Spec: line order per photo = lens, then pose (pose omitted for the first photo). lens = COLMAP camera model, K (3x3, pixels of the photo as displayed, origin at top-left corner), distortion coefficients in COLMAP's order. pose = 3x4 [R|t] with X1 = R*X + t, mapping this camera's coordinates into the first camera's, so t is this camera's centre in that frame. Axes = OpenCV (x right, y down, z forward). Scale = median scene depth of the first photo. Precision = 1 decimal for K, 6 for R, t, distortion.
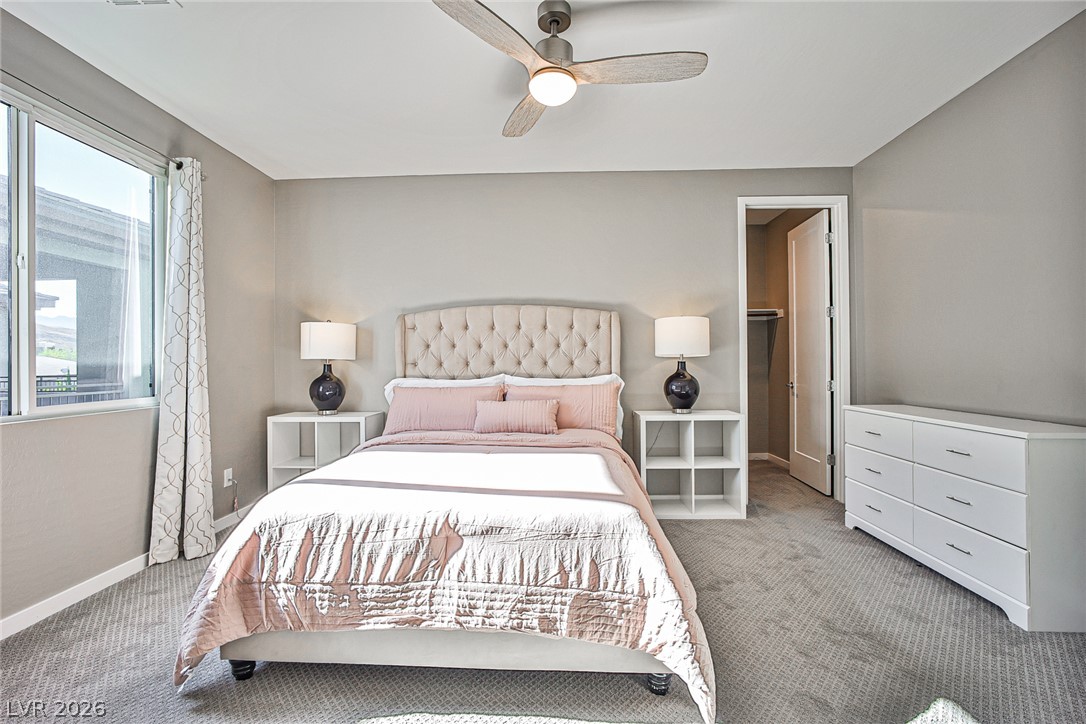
lens RADIAL K [[477.2, 0, 548.8], [0, 477.2, 363.0], [0, 0, 1]] dist [-0.027134, 0.000361]
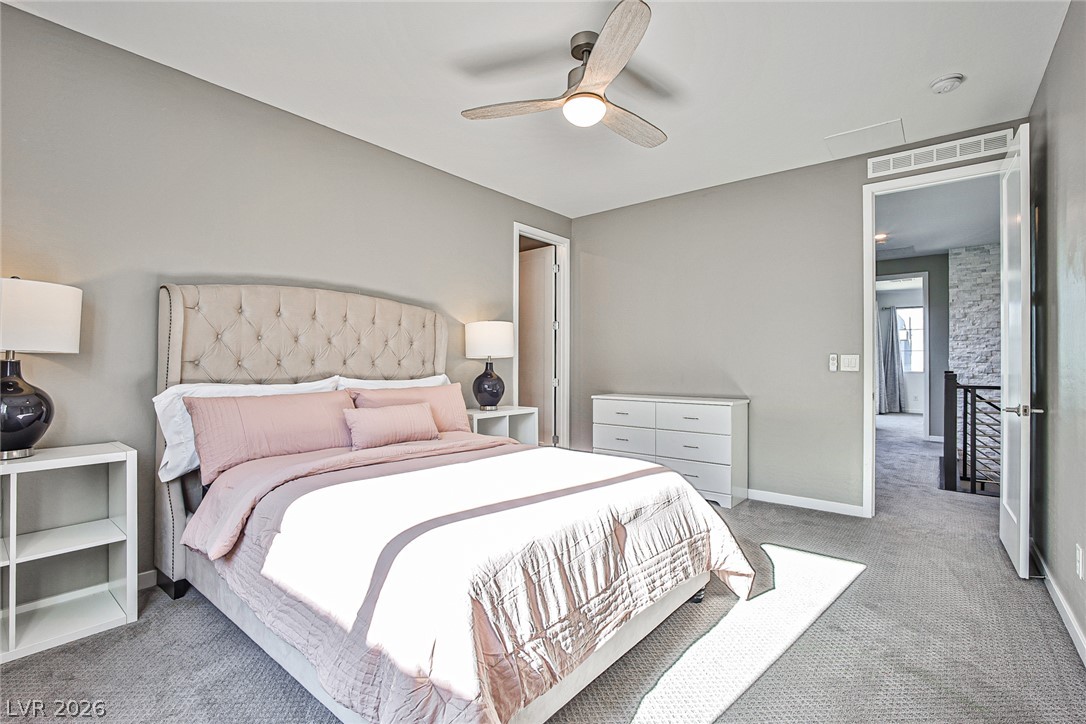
lens RADIAL K [[488.9, 0, 543.0], [0, 488.9, 362.0], [0, 0, 1]] dist [-0.030069, 0.000263]
pose [[0.612670, 0.010681, 0.790267, -1.142858], [-0.005650, 0.999942, -0.009134, 0.011378], [-0.790319, 0.001132, 0.612695, 0.472619]]
